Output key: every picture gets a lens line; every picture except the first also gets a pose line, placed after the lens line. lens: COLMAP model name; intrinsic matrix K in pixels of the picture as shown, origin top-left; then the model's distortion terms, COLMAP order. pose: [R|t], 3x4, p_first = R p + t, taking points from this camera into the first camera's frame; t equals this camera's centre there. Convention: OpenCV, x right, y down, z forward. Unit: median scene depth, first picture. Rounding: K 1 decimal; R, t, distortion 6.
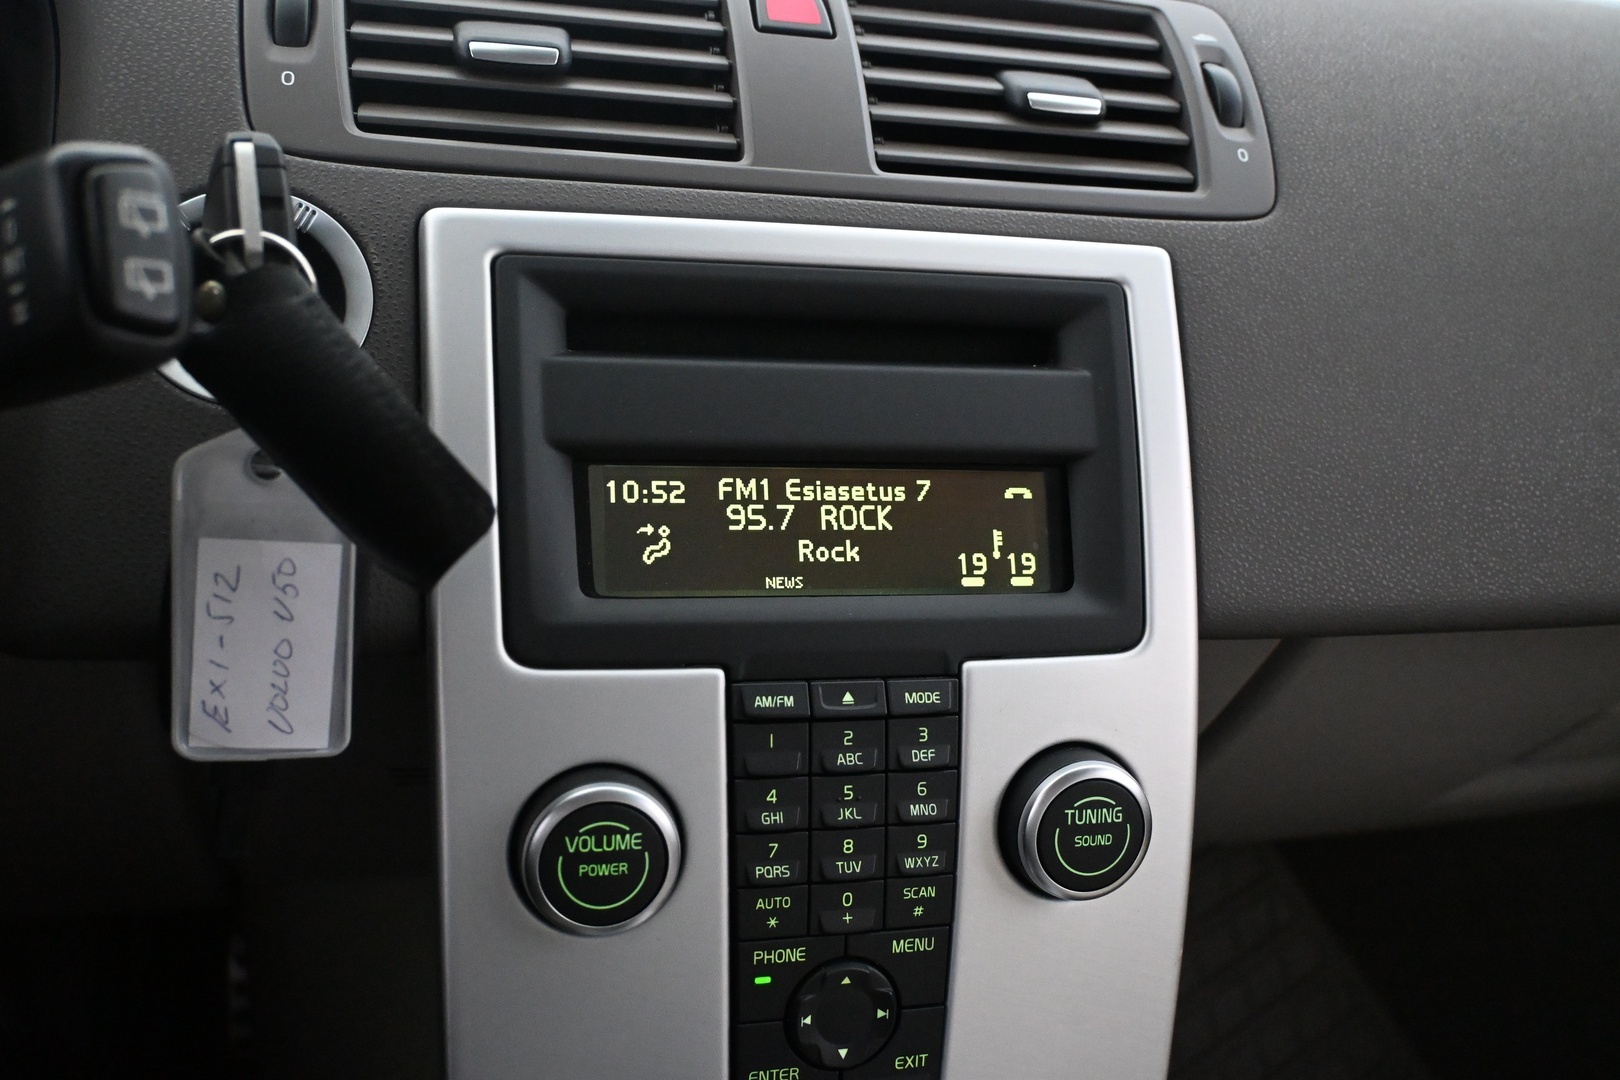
lens RADIAL K [[1419.5, 0, 808.4], [0, 1419.5, 531.1], [0, 0, 1]] dist [-0.005051, -0.021824]
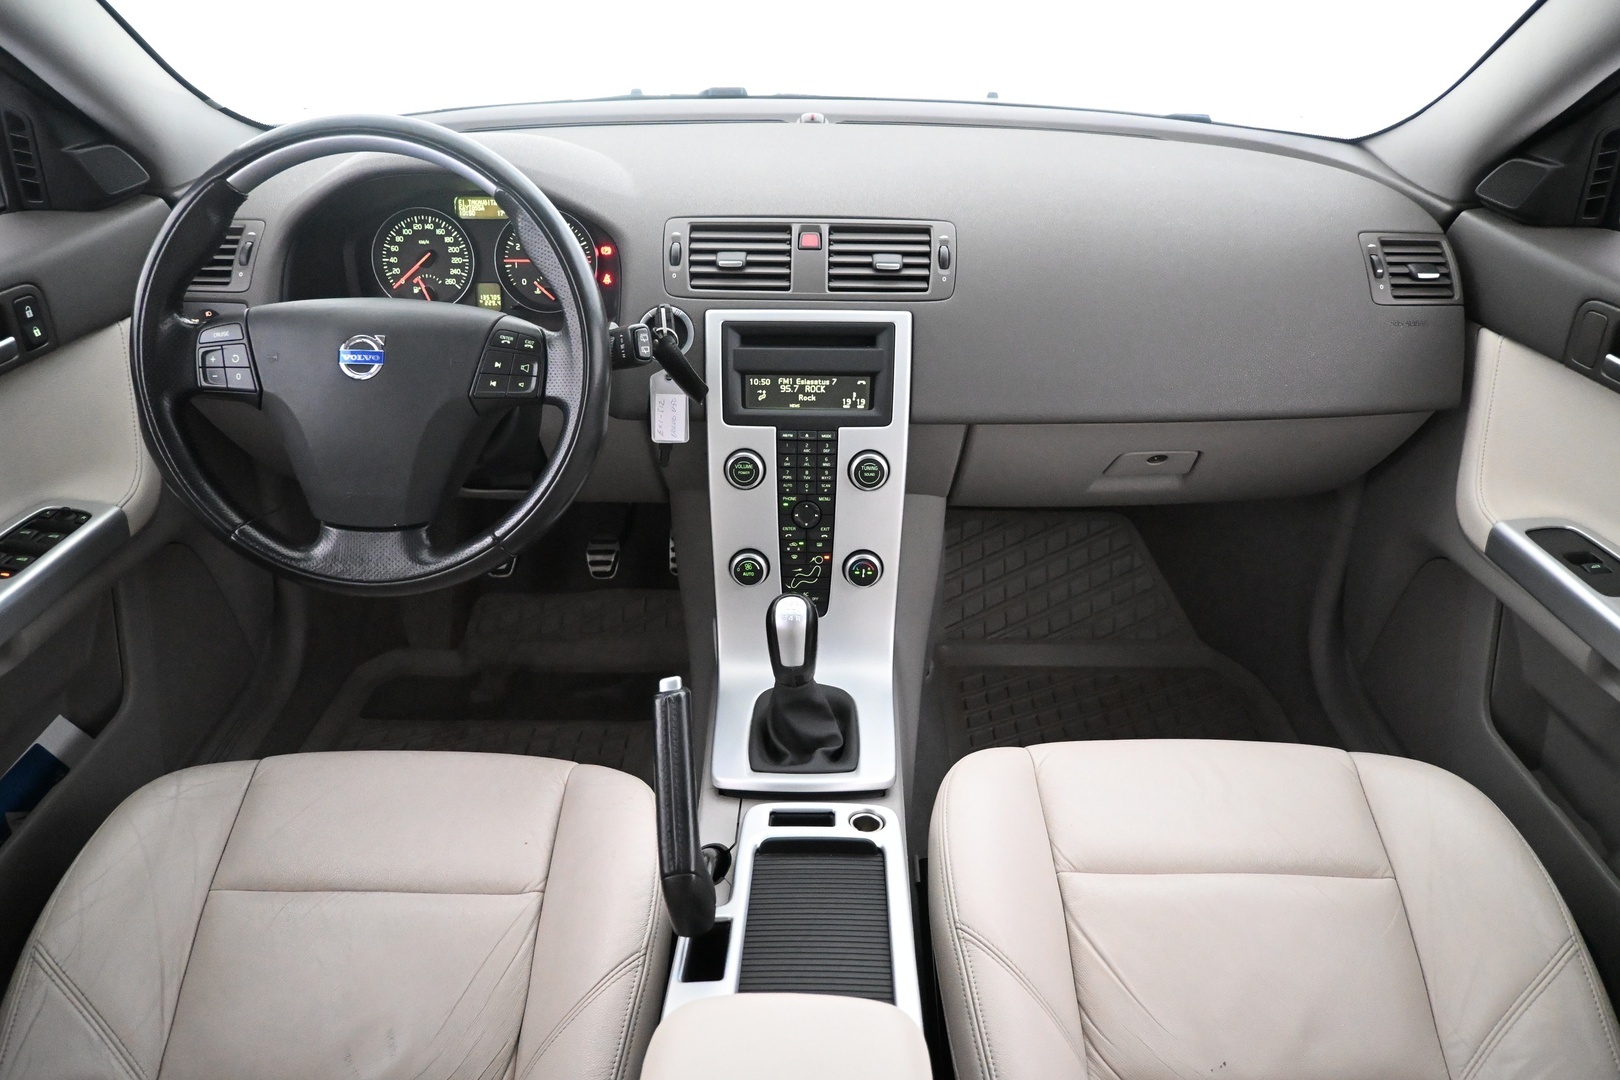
lens RADIAL K [[1091.5, 0, 806.3], [0, 1091.5, 538.4], [0, 0, 1]] dist [-0.005561, -0.006332]
pose [[0.962657, 0.058329, -0.264365, 0.837424], [-0.010134, 0.983593, 0.180118, -0.147109], [0.270533, -0.170713, 0.947454, -1.917700]]
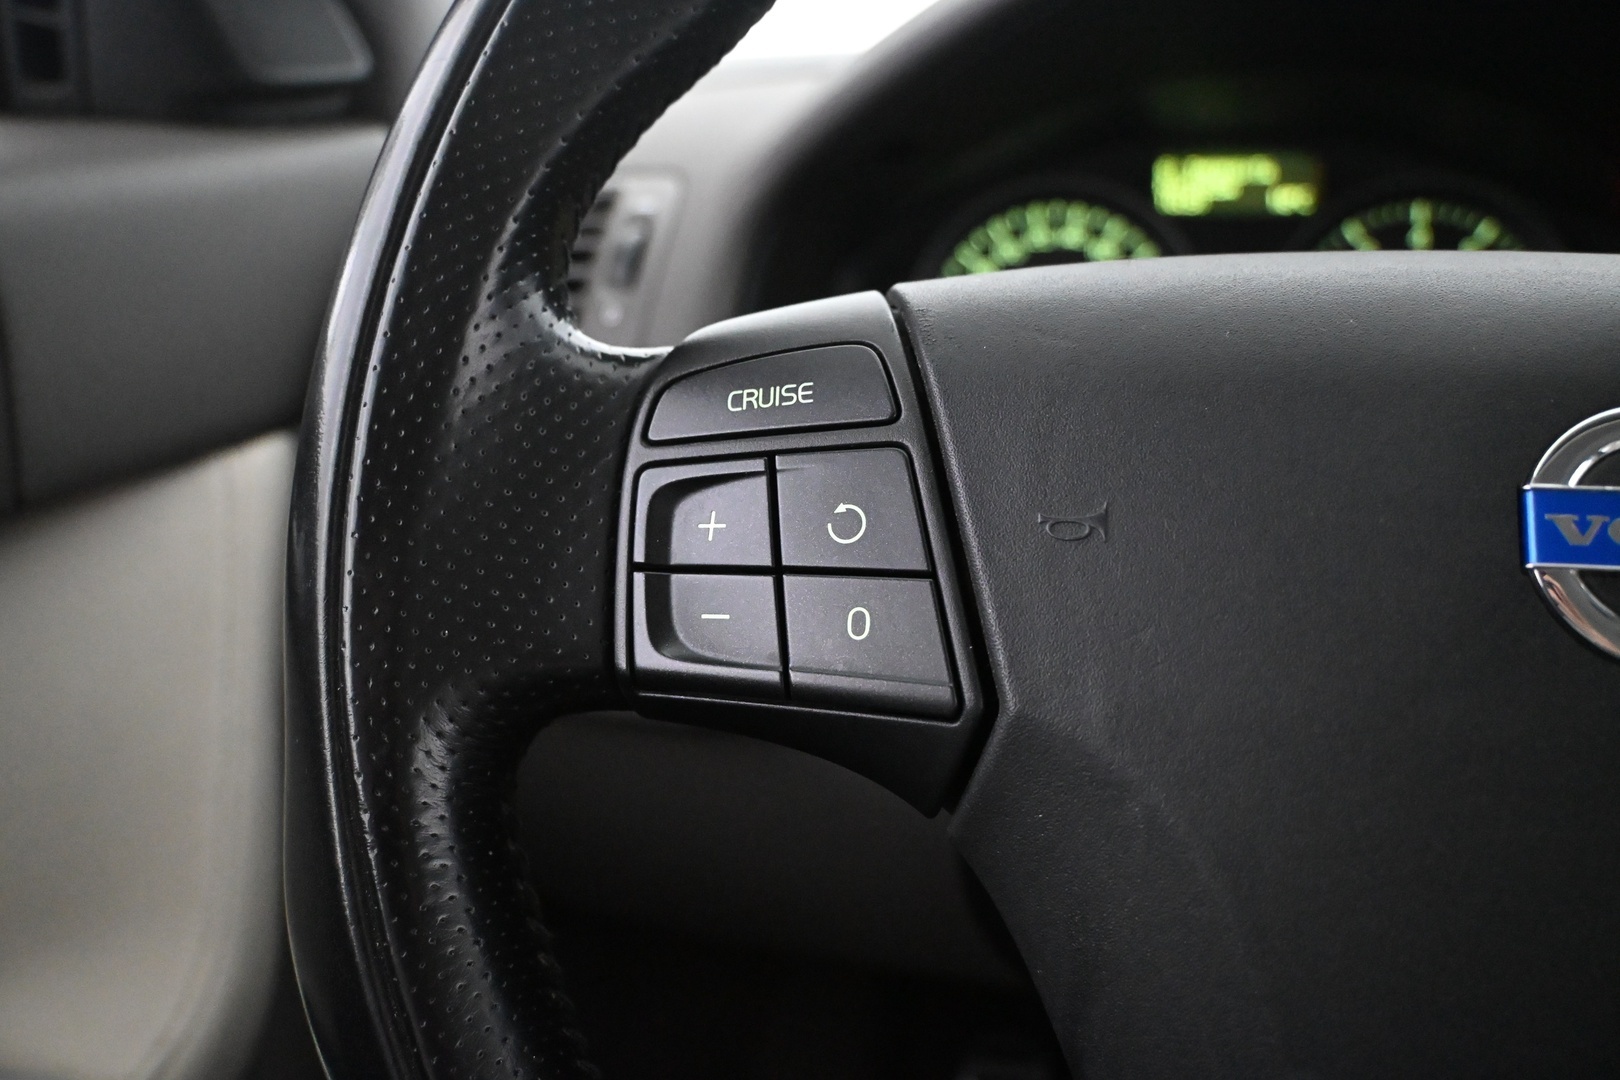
lens RADIAL K [[1341.9, 0, 814.8], [0, 1341.9, 544.3], [0, 0, 1]] dist [-0.001852, -0.002894]
pose [[0.920302, 0.026259, -0.390327, -0.937539], [-0.045858, 0.998107, -0.040976, -0.056626], [0.388512, 0.055610, 0.919764, -0.316789]]
